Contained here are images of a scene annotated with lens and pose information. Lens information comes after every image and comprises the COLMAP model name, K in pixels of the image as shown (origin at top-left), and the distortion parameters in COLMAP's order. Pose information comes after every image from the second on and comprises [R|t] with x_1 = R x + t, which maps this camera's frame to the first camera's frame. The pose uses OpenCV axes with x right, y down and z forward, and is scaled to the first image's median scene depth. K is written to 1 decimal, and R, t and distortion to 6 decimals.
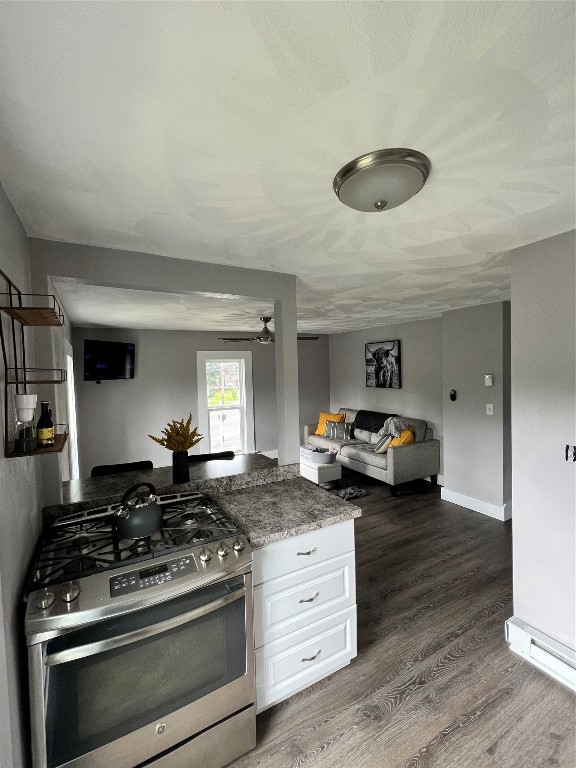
lens RADIAL K [[347.4, 0, 289.2], [0, 347.4, 382.0], [0, 0, 1]] dist [0.001501, 0.000900]
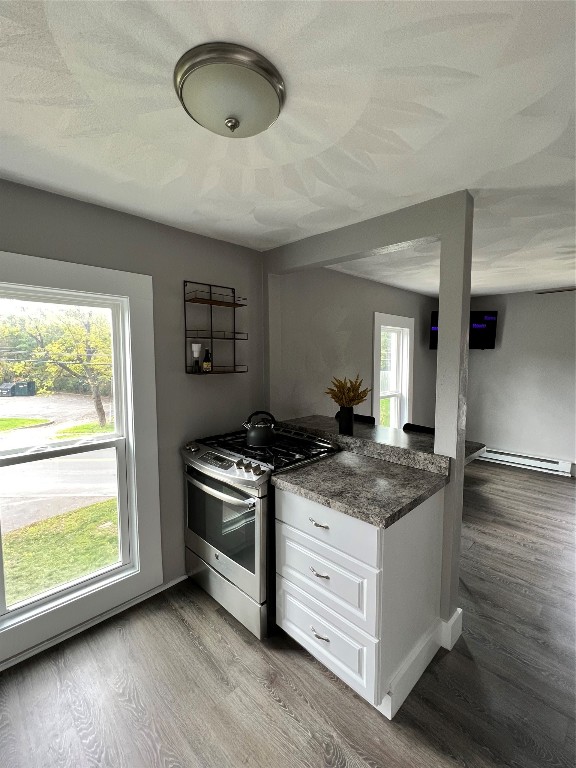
lens RADIAL K [[347.4, 0, 289.9], [0, 347.4, 383.4], [0, 0, 1]] dist [0.001501, 0.000900]
pose [[0.256156, 0.104150, -0.961008, 0.963099], [-0.038153, 0.994493, 0.097610, 0.033490], [0.965882, 0.011662, 0.258719, 0.746490]]
